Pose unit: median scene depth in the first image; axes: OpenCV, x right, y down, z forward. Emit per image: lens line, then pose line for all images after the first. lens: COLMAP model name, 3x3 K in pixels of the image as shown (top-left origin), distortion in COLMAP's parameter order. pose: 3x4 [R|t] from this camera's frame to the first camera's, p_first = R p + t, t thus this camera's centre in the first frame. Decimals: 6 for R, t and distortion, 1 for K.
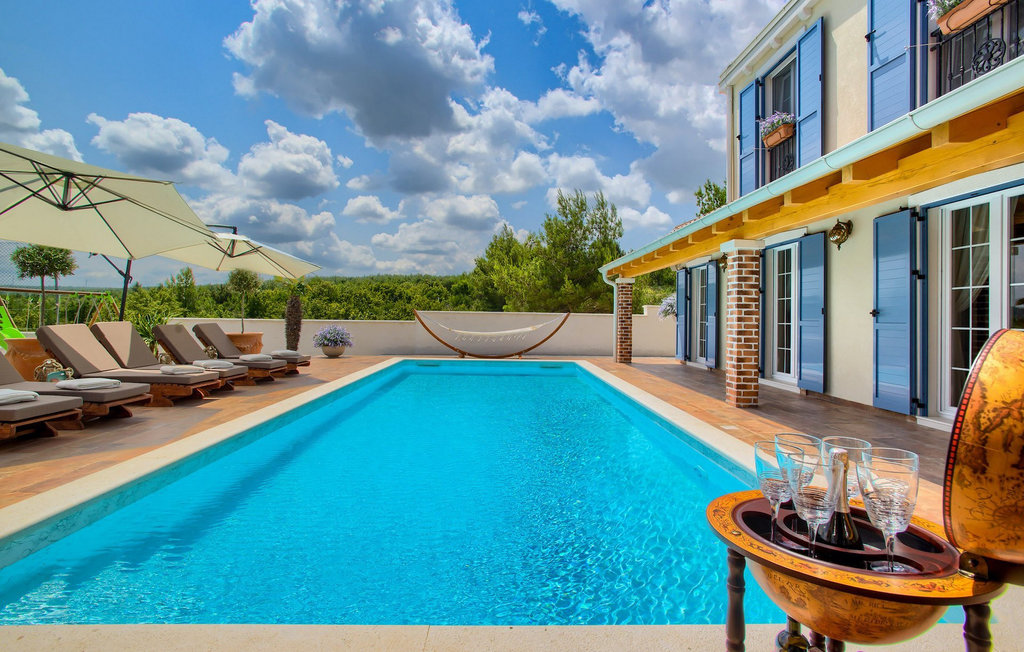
lens RADIAL K [[499.3, 0, 512.0], [0, 499.3, 326.0], [0, 0, 1]] dist [-0.024475, 0.016453]
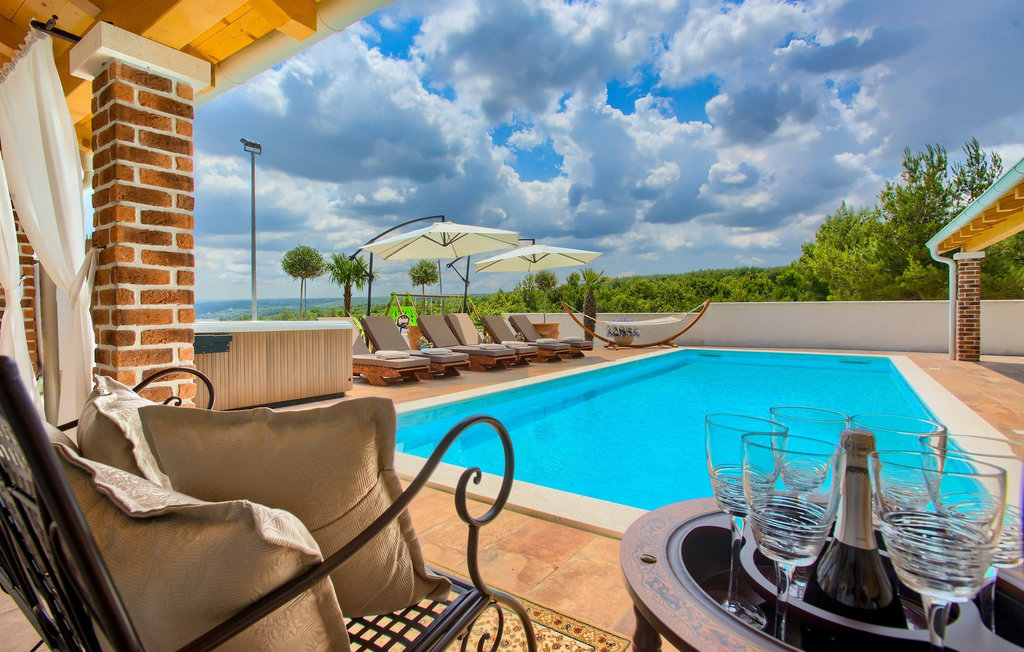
lens RADIAL K [[499.3, 0, 512.0], [0, 499.3, 326.0], [0, 0, 1]] dist [-0.024475, 0.016453]
pose [[0.803672, -0.000653, -0.595072, 0.111900], [0.003338, 0.999989, 0.003411, 0.014034], [0.595063, -0.004728, 0.803665, -0.047301]]
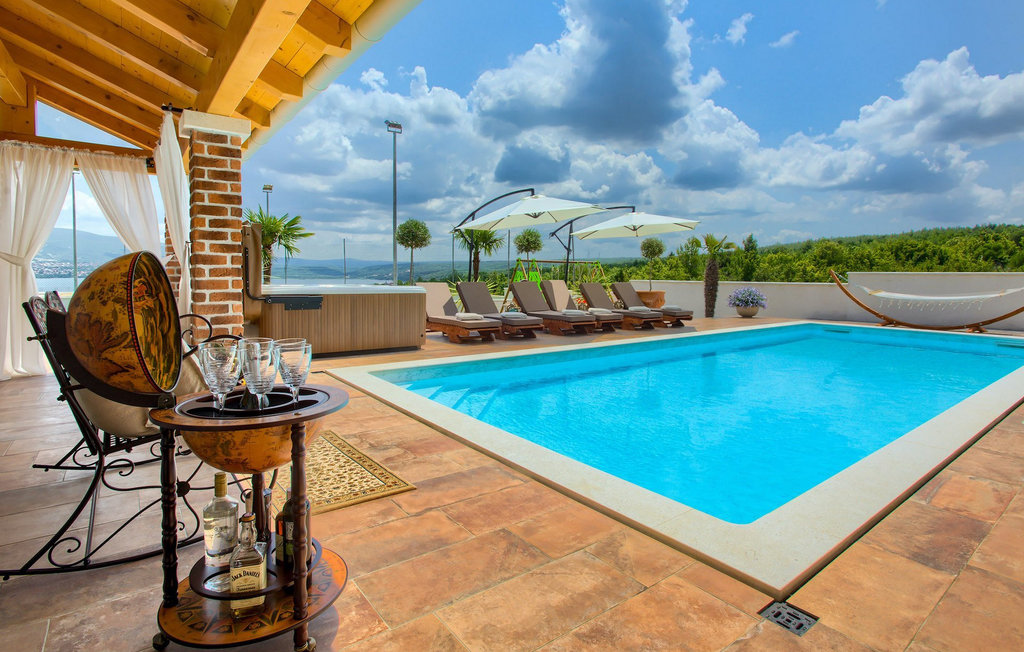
lens RADIAL K [[529.7, 0, 534.4], [0, 529.7, 309.6], [0, 0, 1]] dist [-0.004678, 0.000147]
pose [[0.598674, 0.044077, -0.799779, 0.269533], [-0.018024, 0.998973, 0.041564, 0.009034], [0.800790, -0.010468, 0.598854, -0.015834]]
